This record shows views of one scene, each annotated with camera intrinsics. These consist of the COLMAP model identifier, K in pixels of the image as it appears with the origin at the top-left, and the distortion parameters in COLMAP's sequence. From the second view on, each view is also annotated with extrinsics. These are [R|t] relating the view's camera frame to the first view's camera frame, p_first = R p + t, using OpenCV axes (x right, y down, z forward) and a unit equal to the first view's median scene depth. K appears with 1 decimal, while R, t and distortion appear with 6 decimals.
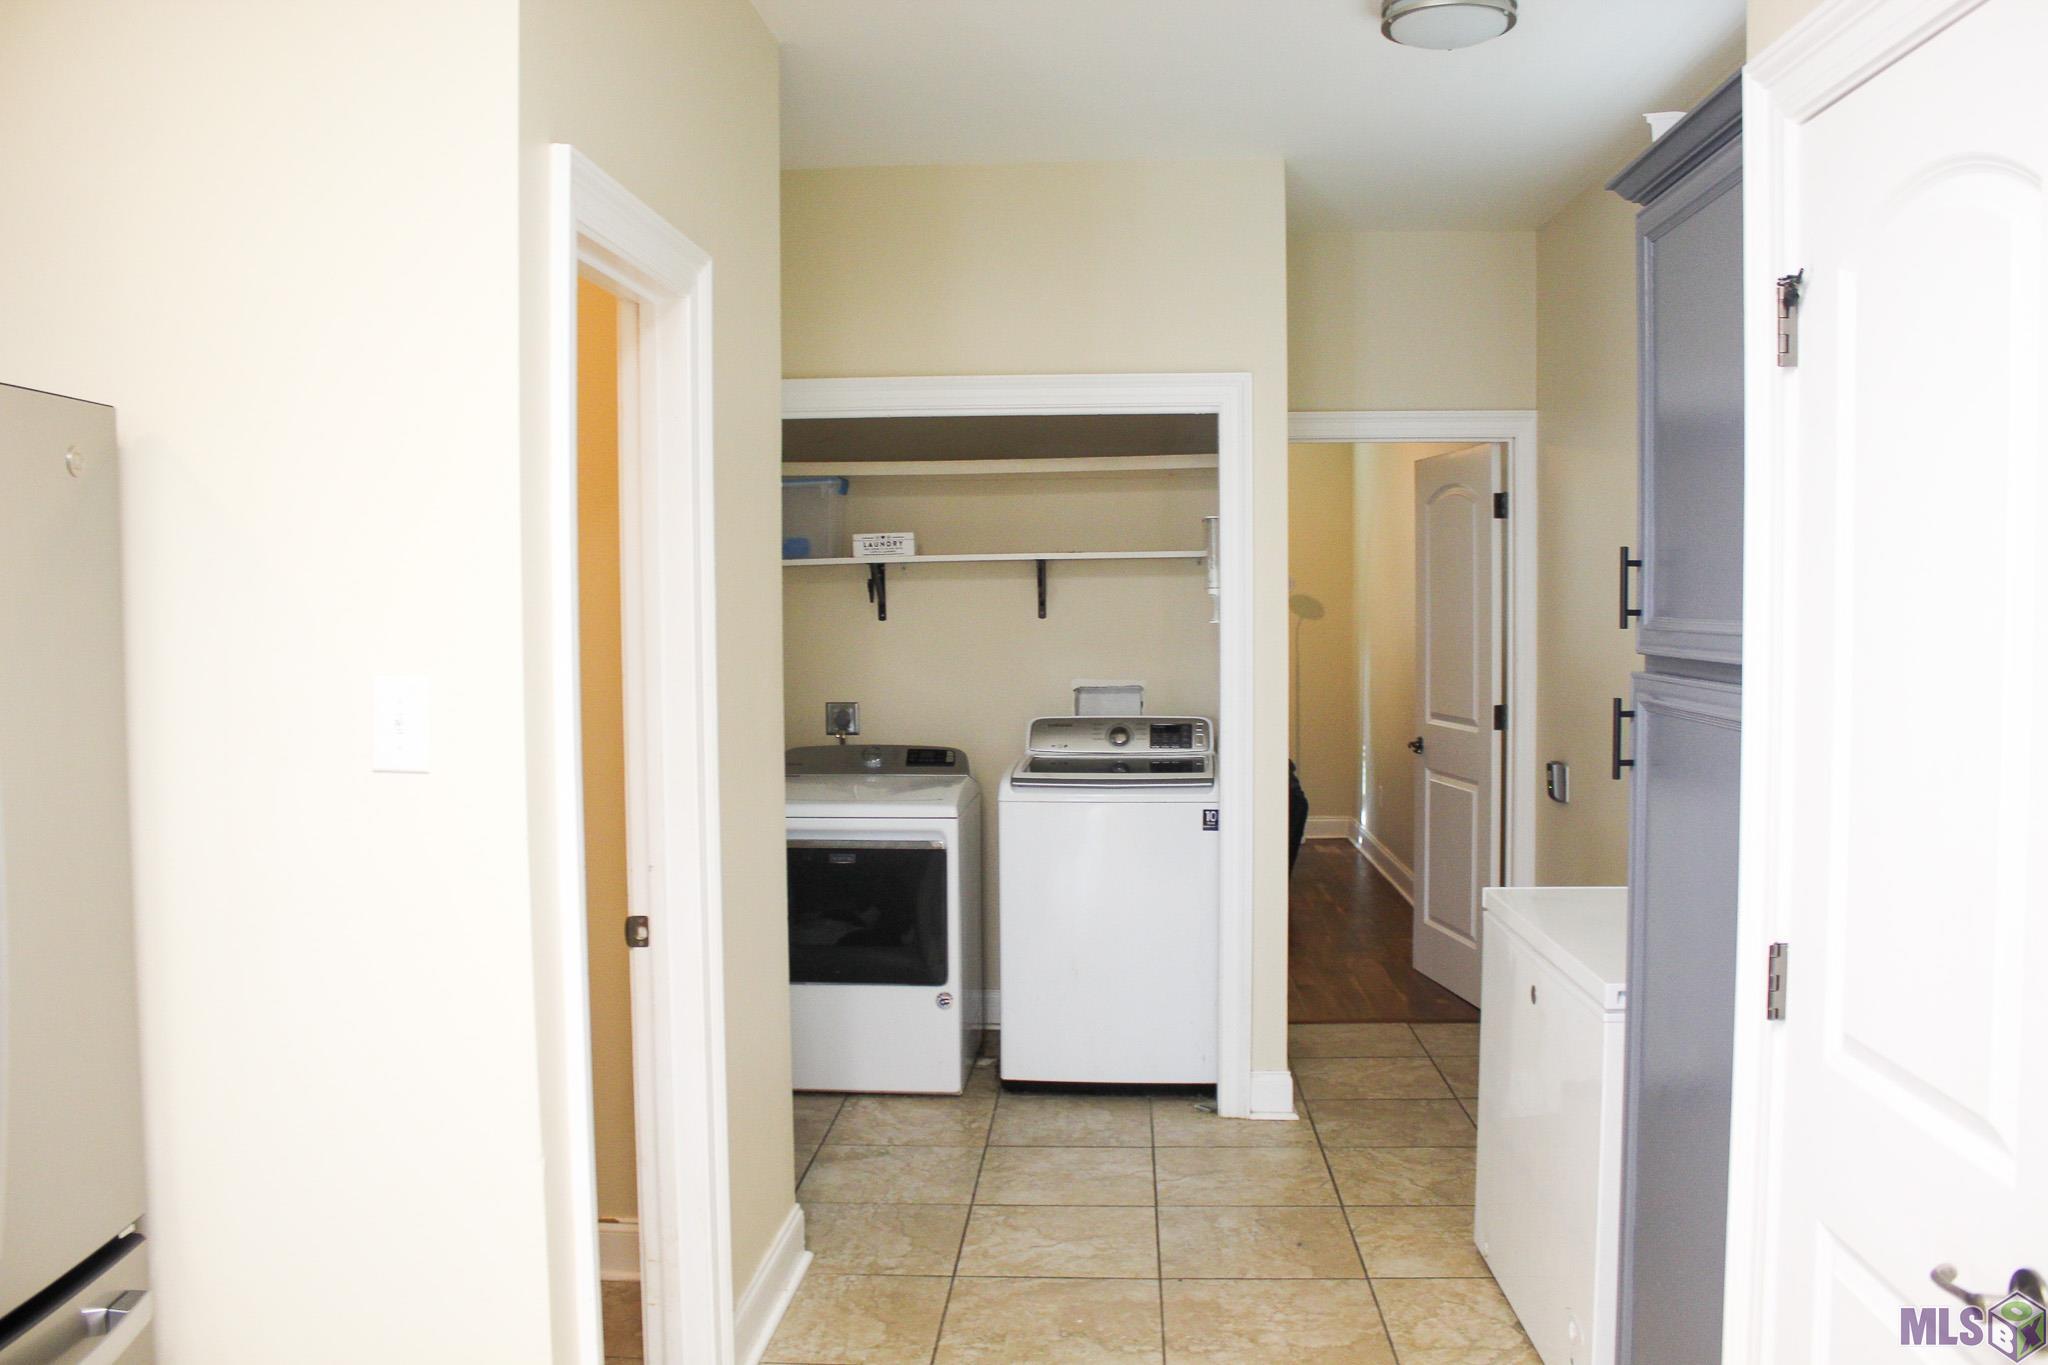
lens RADIAL K [[1682.2, 0, 1011.7], [0, 1682.2, 687.5], [0, 0, 1]] dist [-0.141874, 0.099063]
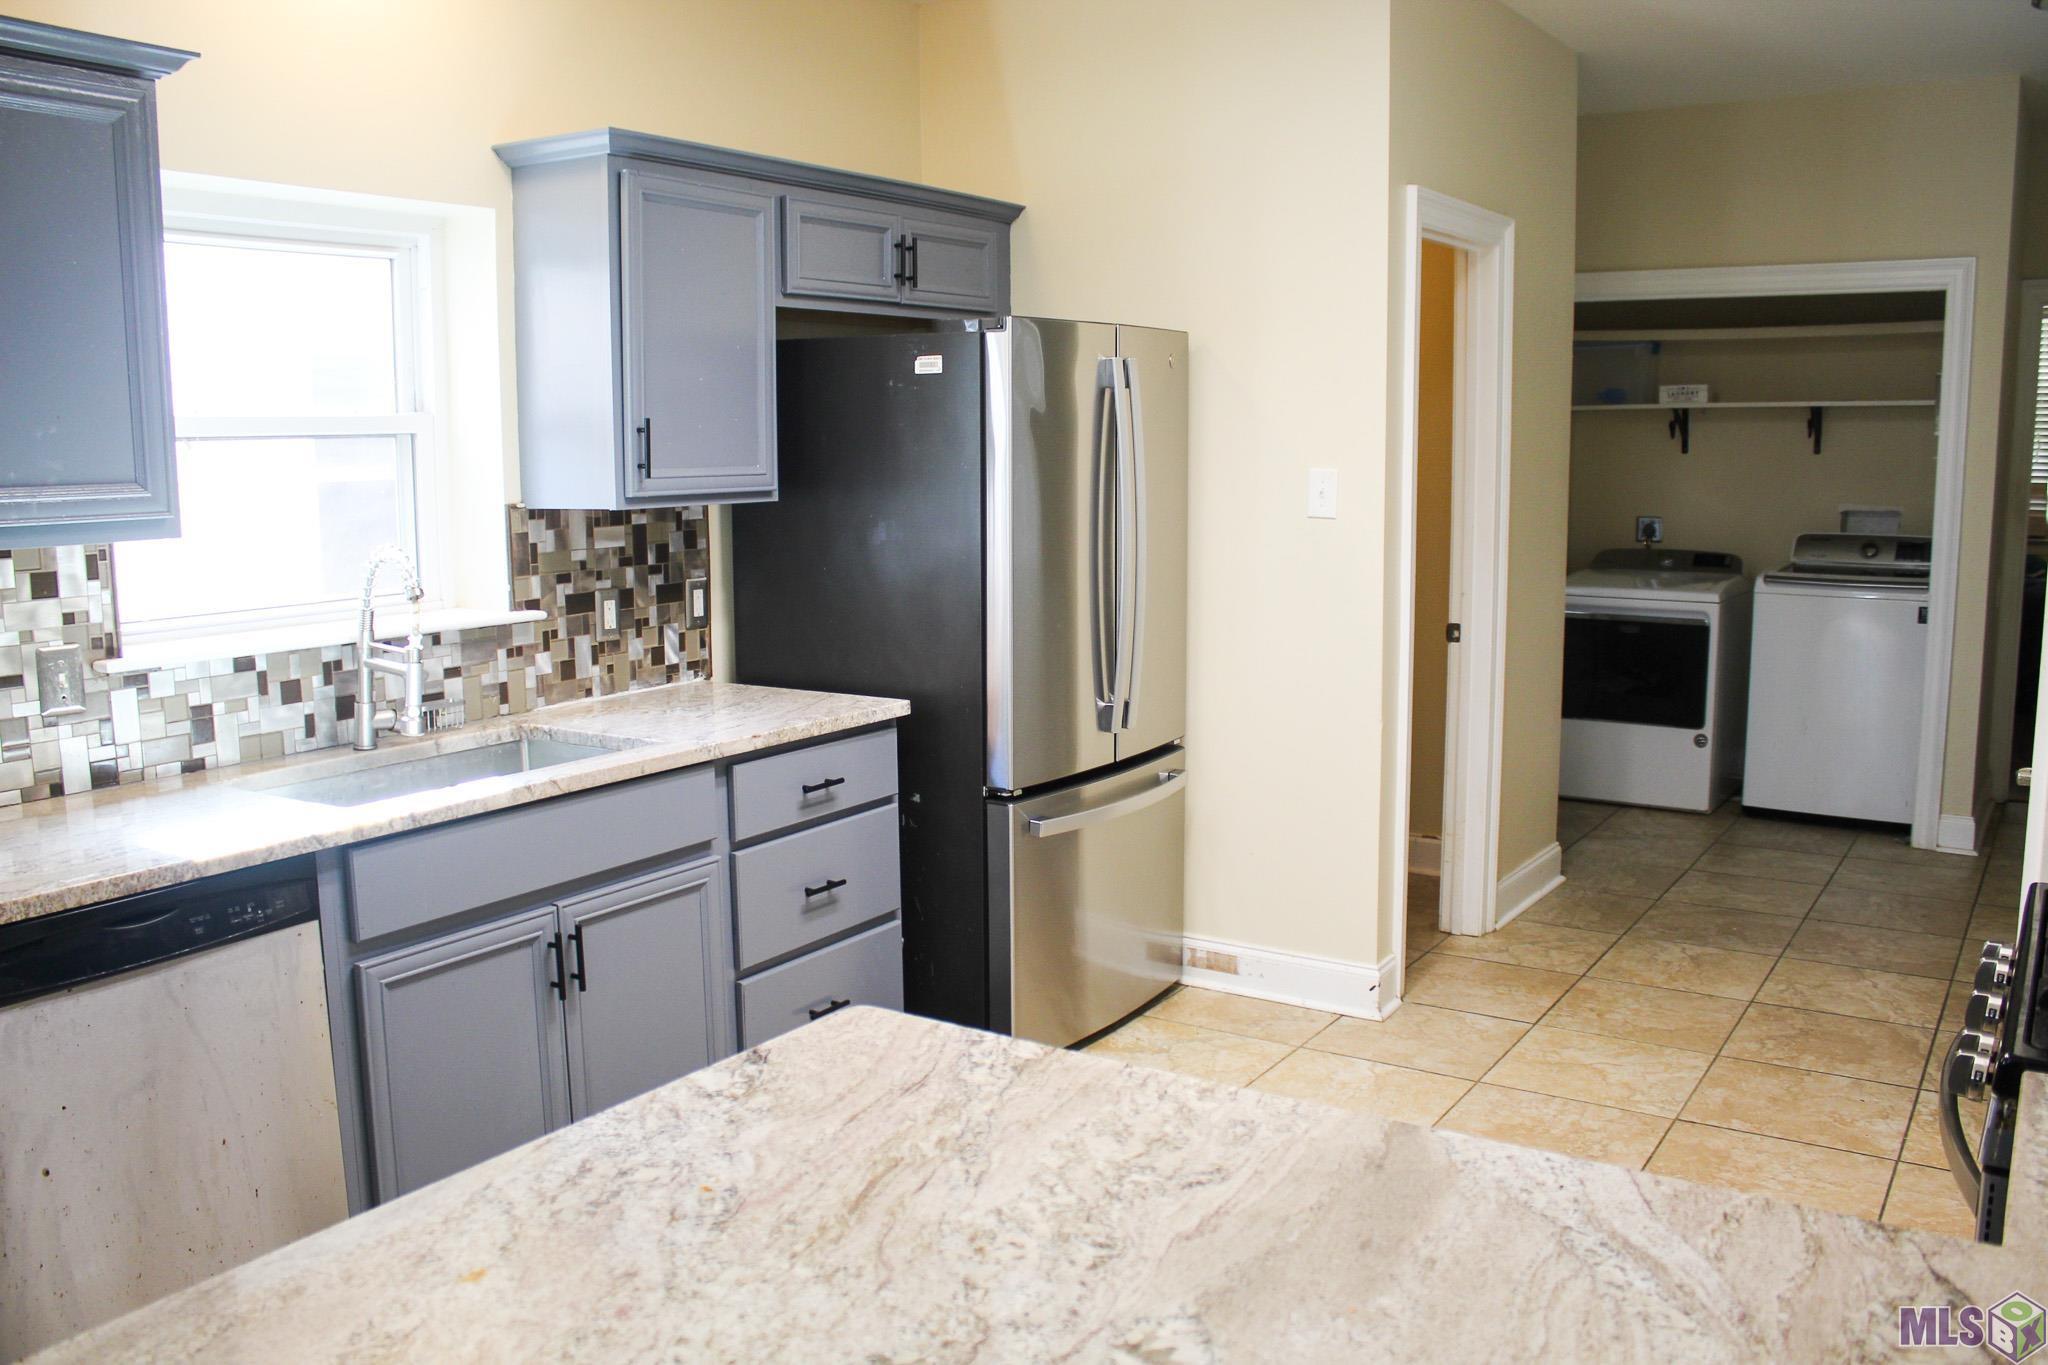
lens RADIAL K [[1682.2, 0, 1018.9], [0, 1682.2, 679.1], [0, 0, 1]] dist [-0.141874, 0.099063]
pose [[0.863203, 0.073530, -0.499474, 0.147178], [-0.027720, 0.994747, 0.098534, 0.025672], [0.504096, -0.071210, 0.860707, -0.408220]]
